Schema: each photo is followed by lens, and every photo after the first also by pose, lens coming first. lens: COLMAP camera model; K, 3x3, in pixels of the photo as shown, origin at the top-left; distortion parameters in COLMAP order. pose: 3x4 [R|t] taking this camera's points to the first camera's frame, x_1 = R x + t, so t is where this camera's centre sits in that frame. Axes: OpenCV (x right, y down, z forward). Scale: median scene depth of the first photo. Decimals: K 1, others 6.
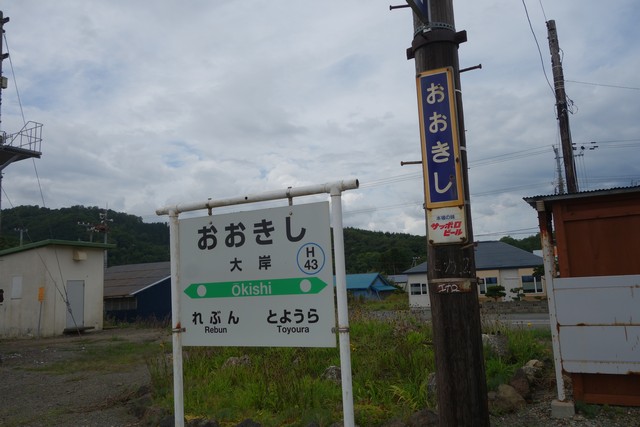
lens RADIAL K [[500.5, 0, 320.9], [0, 500.5, 213.6], [0, 0, 1]] dist [-0.000006, 0.005342]
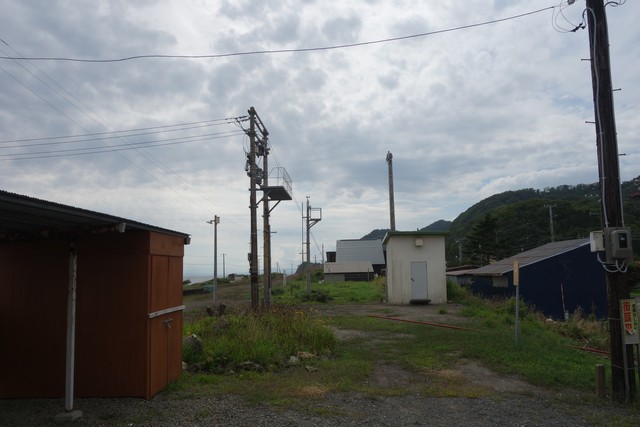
lens RADIAL K [[500.5, 0, 321.9], [0, 500.5, 217.1], [0, 0, 1]] dist [-0.000006, 0.005342]
pose [[0.409639, -0.057406, -0.910440, 0.250734], [0.126454, 0.991956, -0.005650, -0.000462], [0.903441, -0.112814, 0.413603, 0.125912]]
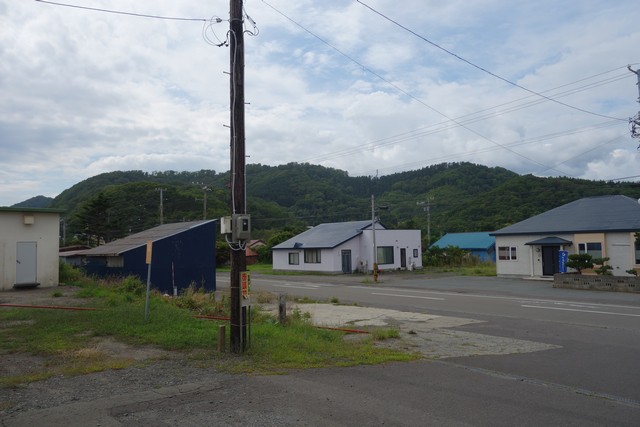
lens RADIAL K [[500.5, 0, 320.5], [0, 500.5, 223.3], [0, 0, 1]] dist [-0.000006, 0.005342]
pose [[0.920416, 0.011287, -0.390777, 0.250447], [0.033480, 0.993635, 0.107556, -0.003015], [0.389504, -0.112079, 0.914180, 0.106687]]
